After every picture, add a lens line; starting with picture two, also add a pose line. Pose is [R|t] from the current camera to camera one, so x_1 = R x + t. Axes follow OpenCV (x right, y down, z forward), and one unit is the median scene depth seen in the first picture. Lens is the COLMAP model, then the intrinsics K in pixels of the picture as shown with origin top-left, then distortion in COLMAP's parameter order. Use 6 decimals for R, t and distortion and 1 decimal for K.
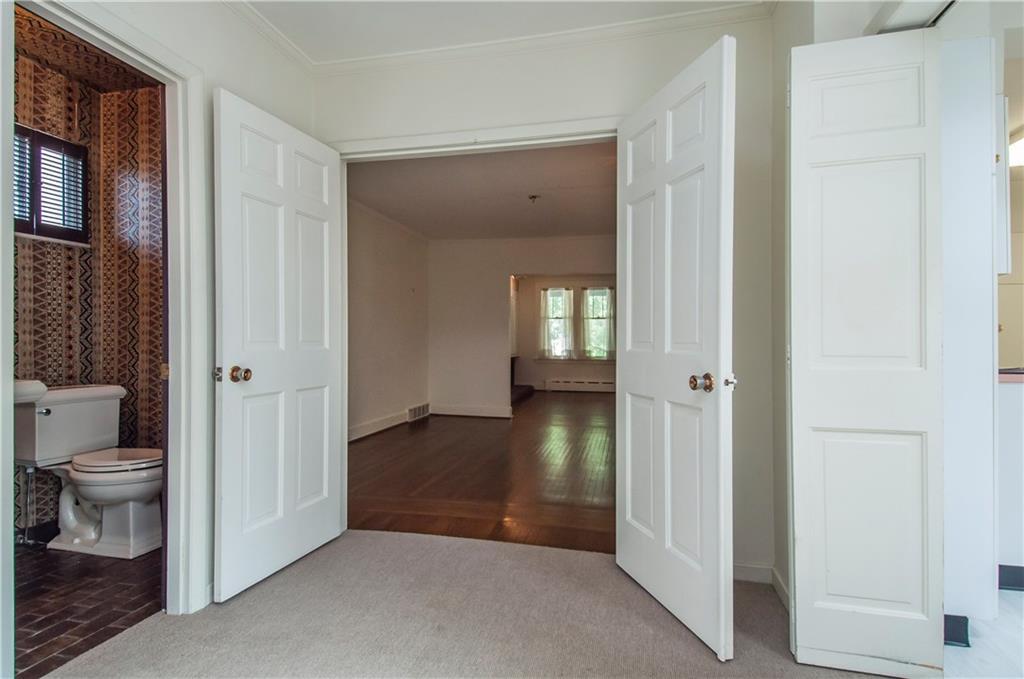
lens RADIAL K [[536.5, 0, 505.1], [0, 536.5, 339.7], [0, 0, 1]] dist [0.028952, -0.015918]
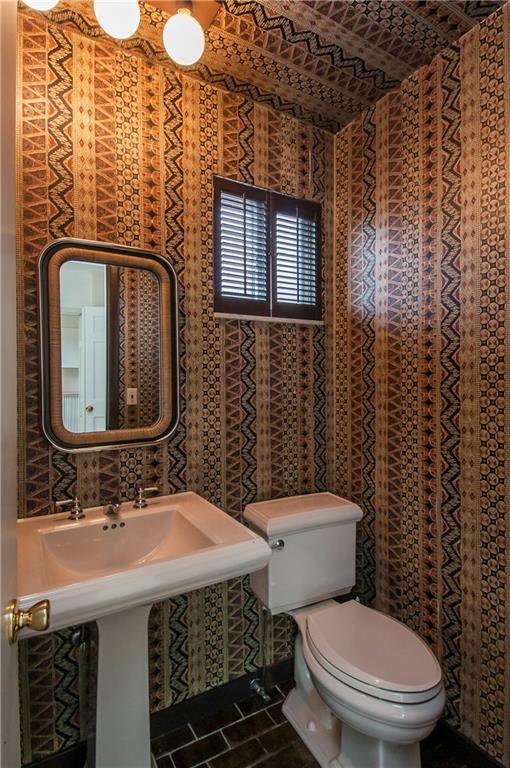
lens RADIAL K [[402.3, 0, 251.5], [0, 402.3, 379.0], [0, 0, 1]] dist [0.028952, -0.015918]
pose [[0.674153, -0.003245, -0.738585, -0.389262], [0.004224, 0.999991, -0.000538, -0.088035], [0.738580, -0.002756, 0.674160, 0.510430]]
